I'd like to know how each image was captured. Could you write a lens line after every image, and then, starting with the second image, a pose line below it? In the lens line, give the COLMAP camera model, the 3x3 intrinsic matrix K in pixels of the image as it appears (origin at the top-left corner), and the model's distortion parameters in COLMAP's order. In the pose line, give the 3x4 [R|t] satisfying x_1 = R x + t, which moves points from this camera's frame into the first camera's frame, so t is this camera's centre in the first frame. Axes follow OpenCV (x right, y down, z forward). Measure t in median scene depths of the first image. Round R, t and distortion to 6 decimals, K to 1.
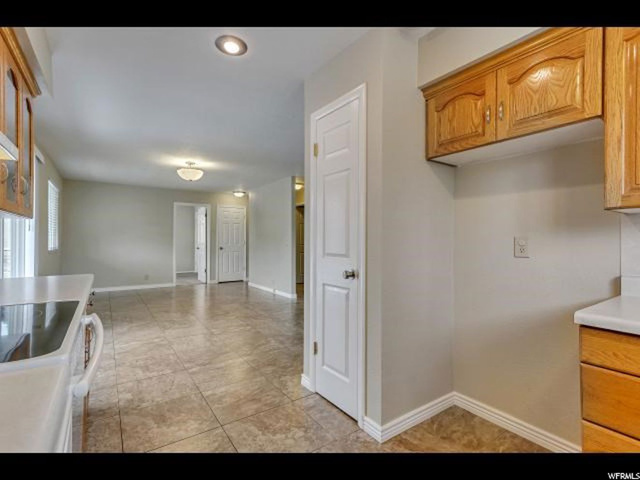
lens RADIAL K [[304.9, 0, 319.5], [0, 304.9, 239.3], [0, 0, 1]] dist [0.016828, -0.000315]
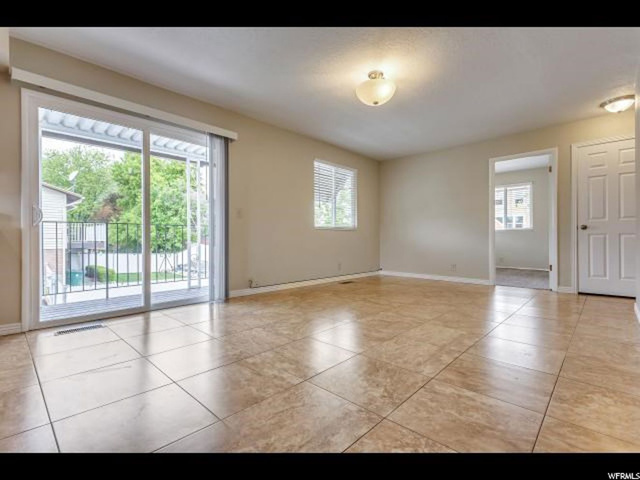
lens RADIAL K [[304.9, 0, 321.4], [0, 304.9, 239.9], [0, 0, 1]] dist [0.016828, -0.000315]
pose [[0.219003, 0.003271, -0.975719, 0.086987], [0.004616, 0.999980, 0.004388, 0.046766], [0.975713, -0.005465, 0.218984, 0.461227]]
